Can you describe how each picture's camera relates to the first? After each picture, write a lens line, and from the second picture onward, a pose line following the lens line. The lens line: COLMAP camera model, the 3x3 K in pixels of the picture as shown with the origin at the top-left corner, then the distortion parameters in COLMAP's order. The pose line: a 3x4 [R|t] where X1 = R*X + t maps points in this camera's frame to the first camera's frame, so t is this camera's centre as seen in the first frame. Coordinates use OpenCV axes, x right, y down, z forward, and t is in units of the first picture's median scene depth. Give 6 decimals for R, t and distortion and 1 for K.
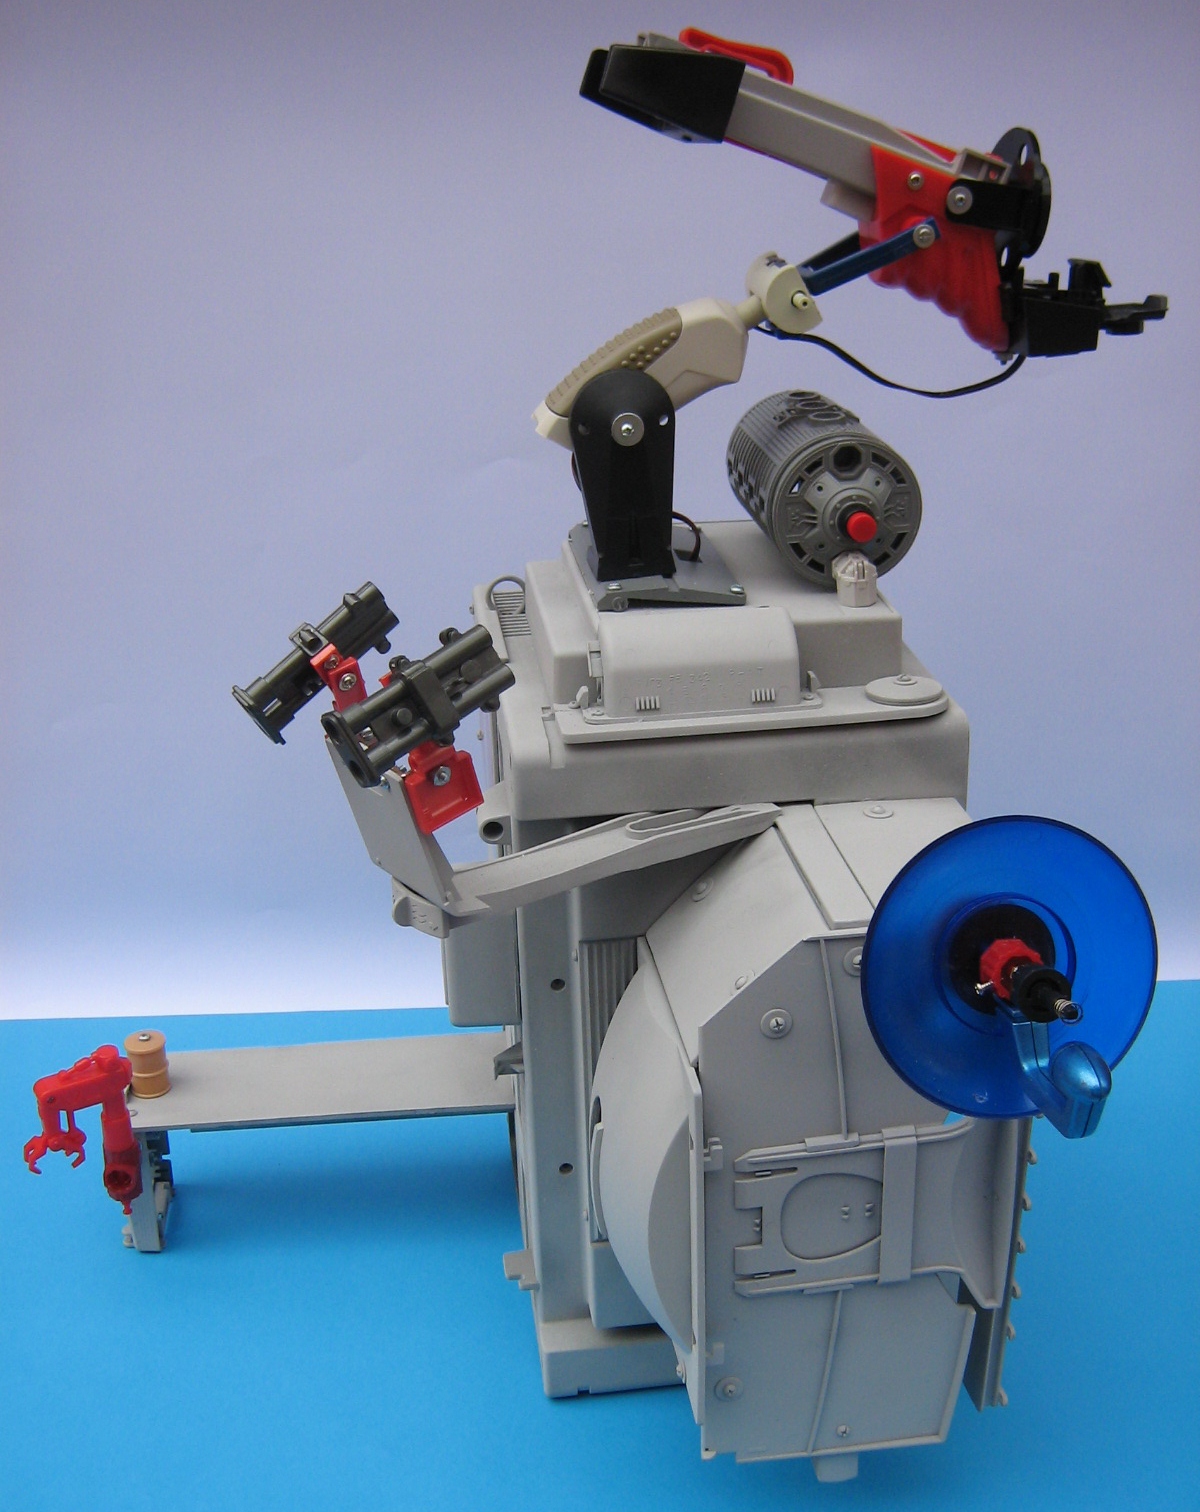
lens RADIAL K [[1888.9, 0, 598.7], [0, 1888.9, 779.8], [0, 0, 1]] dist [-0.118196, 0.040969]
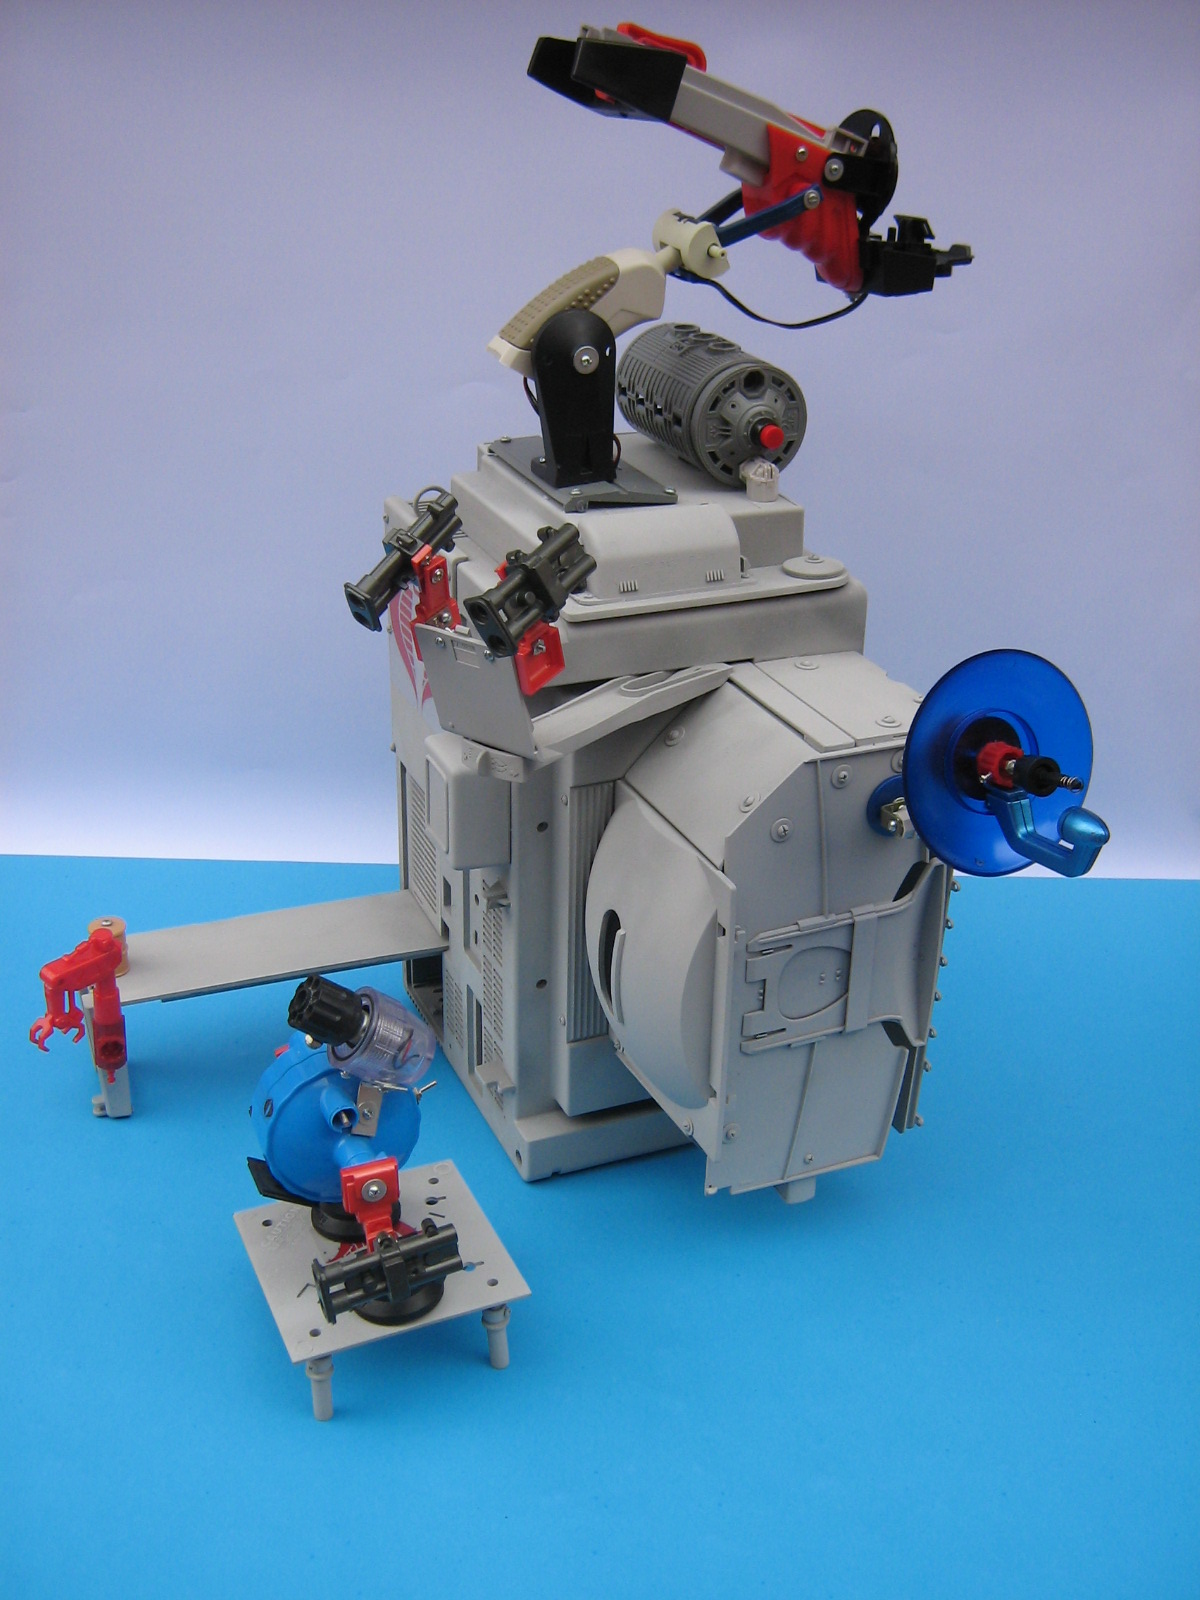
lens RADIAL K [[1889.3, 0, 604.3], [0, 1889.3, 813.0], [0, 0, 1]] dist [-0.119036, 0.042294]
pose [[0.957799, -0.079548, 0.276213, -0.327154], [0.061997, 0.995497, 0.071715, 0.016533], [-0.280674, -0.051564, 0.958417, -0.166266]]
